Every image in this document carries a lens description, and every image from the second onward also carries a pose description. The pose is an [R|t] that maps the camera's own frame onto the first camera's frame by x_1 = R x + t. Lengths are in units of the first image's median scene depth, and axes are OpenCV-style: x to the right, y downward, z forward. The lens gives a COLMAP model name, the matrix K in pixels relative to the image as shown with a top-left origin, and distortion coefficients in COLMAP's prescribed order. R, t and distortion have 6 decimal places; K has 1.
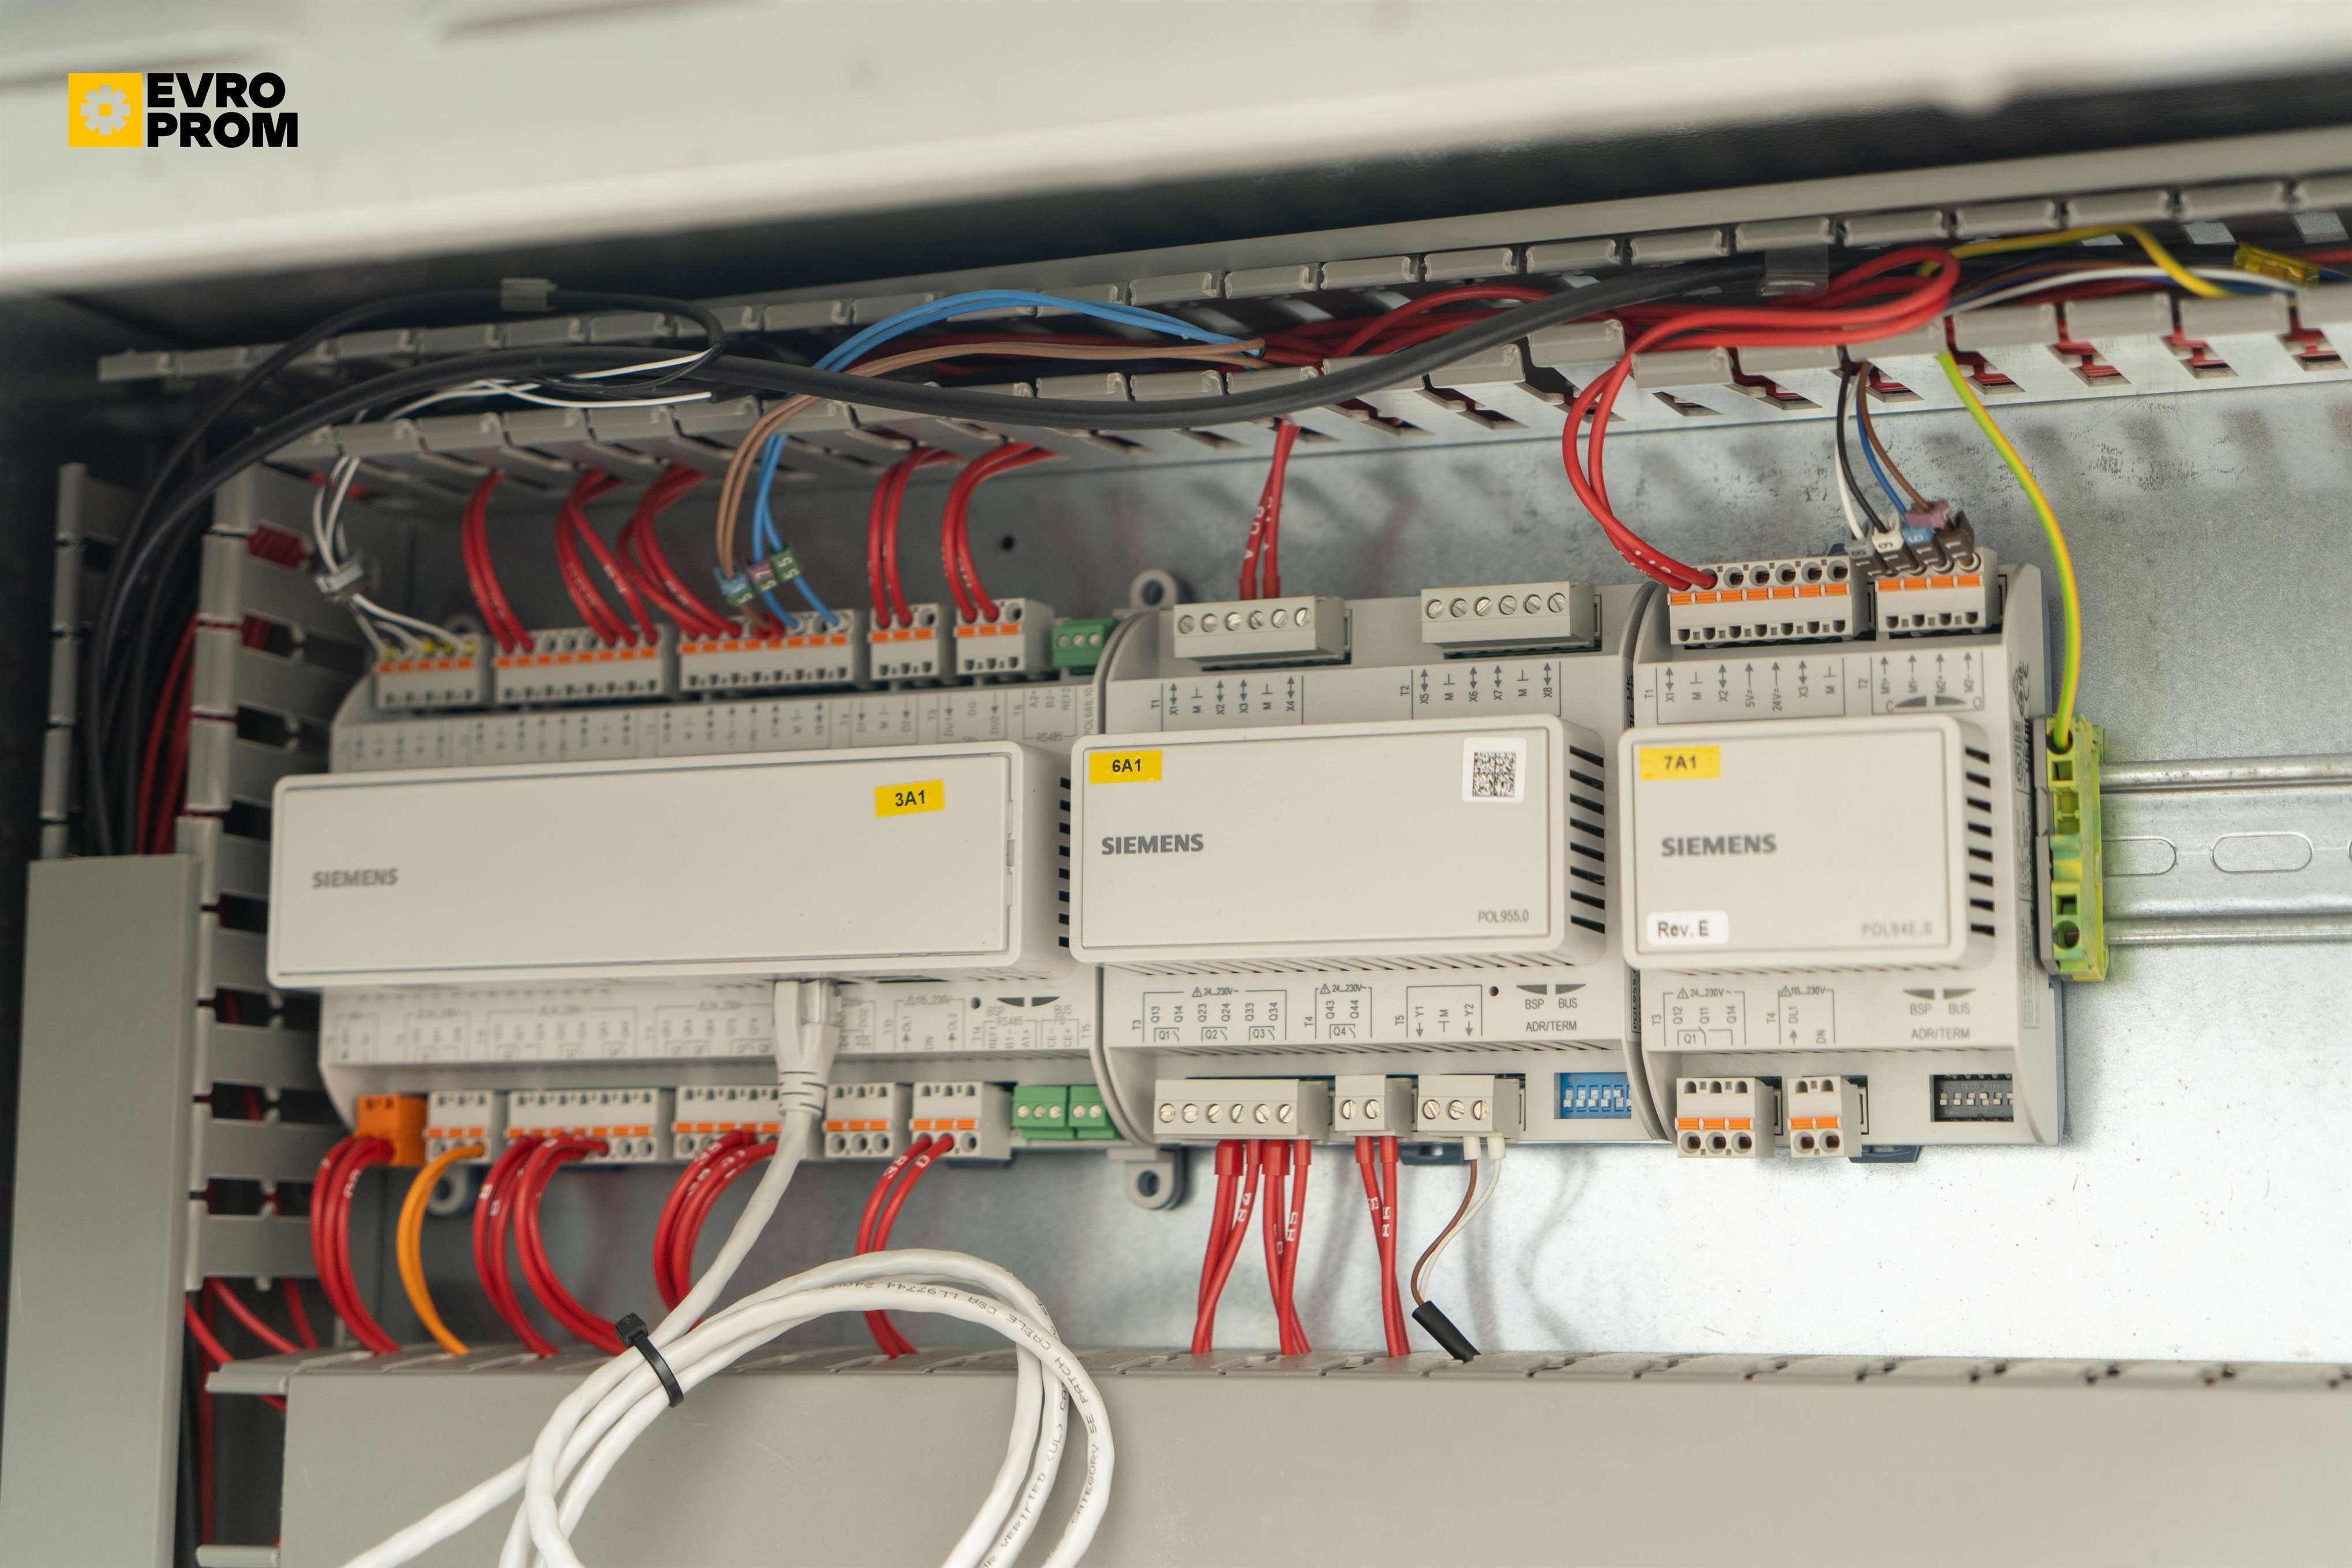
lens RADIAL K [[3577.4, 0, 1176.0], [0, 3577.4, 784.0], [0, 0, 1]] dist [0.004394, 0.054869]
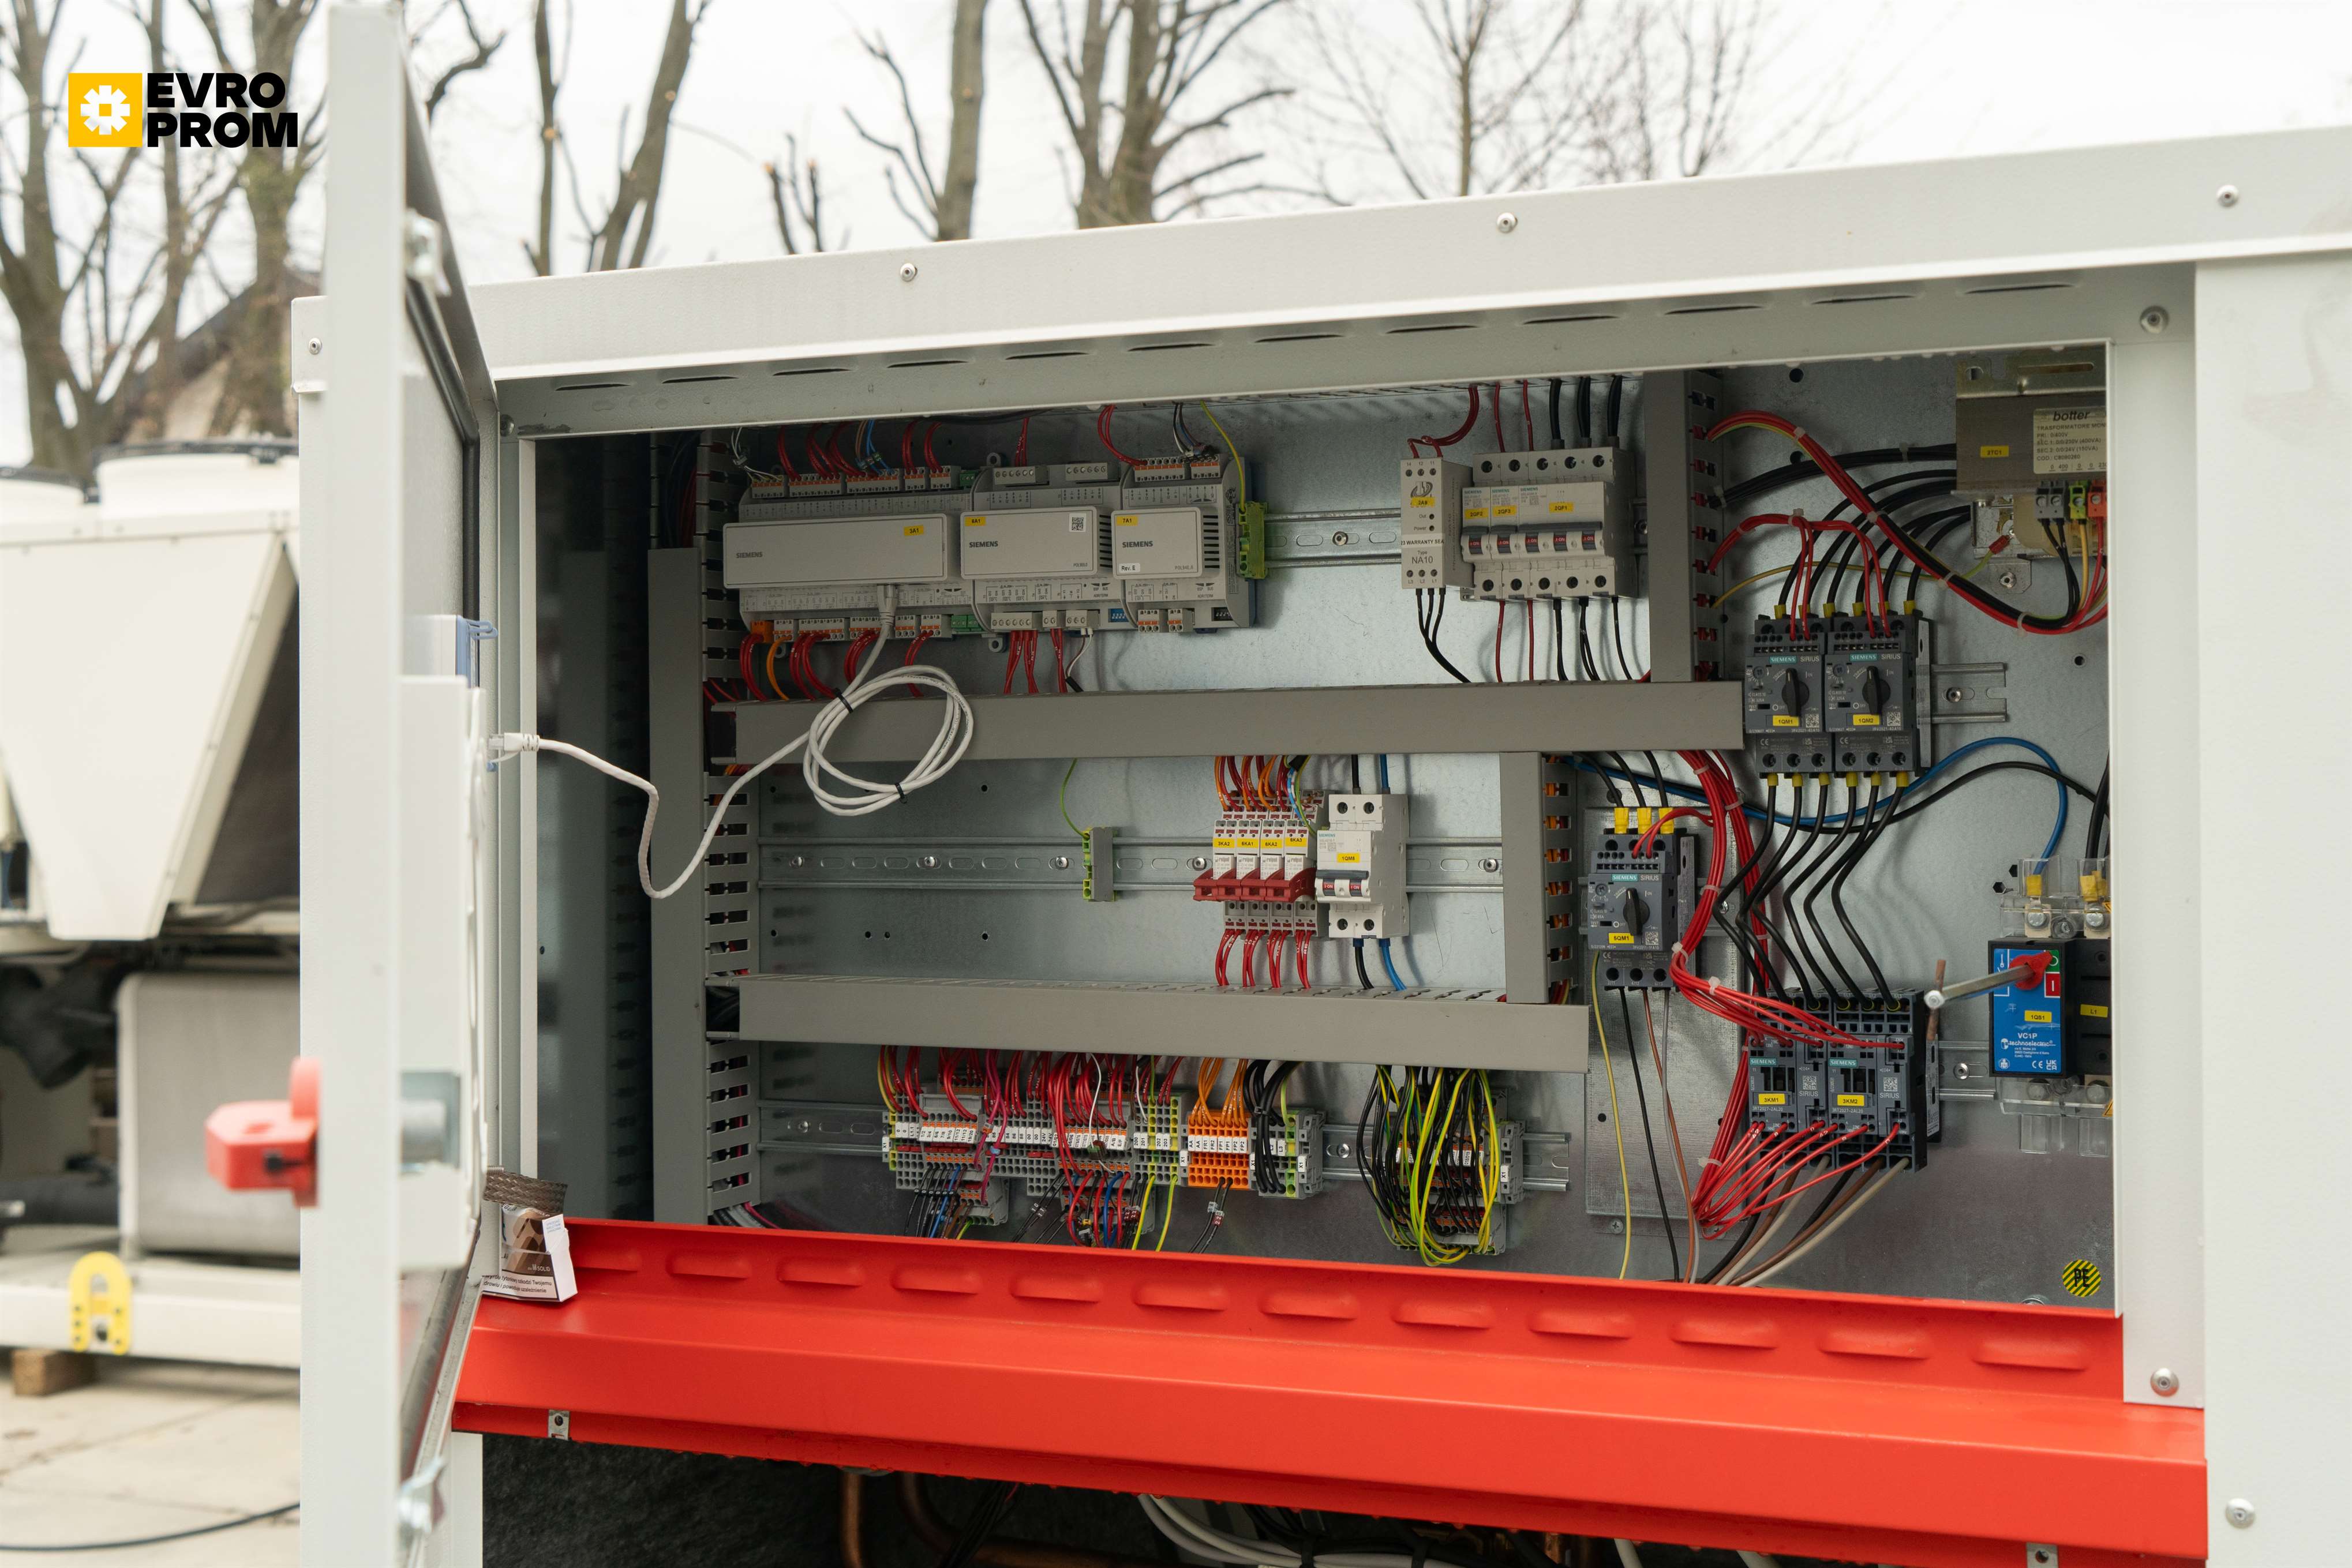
lens RADIAL K [[3167.2, 0, 1176.0], [0, 3167.2, 784.0], [0, 0, 1]] dist [0.027649, 0.041175]
pose [[0.998271, -0.013038, -0.057316, 0.319528], [0.020973, 0.989916, 0.140092, -0.162385], [0.054912, -0.141052, 0.988478, -1.852129]]
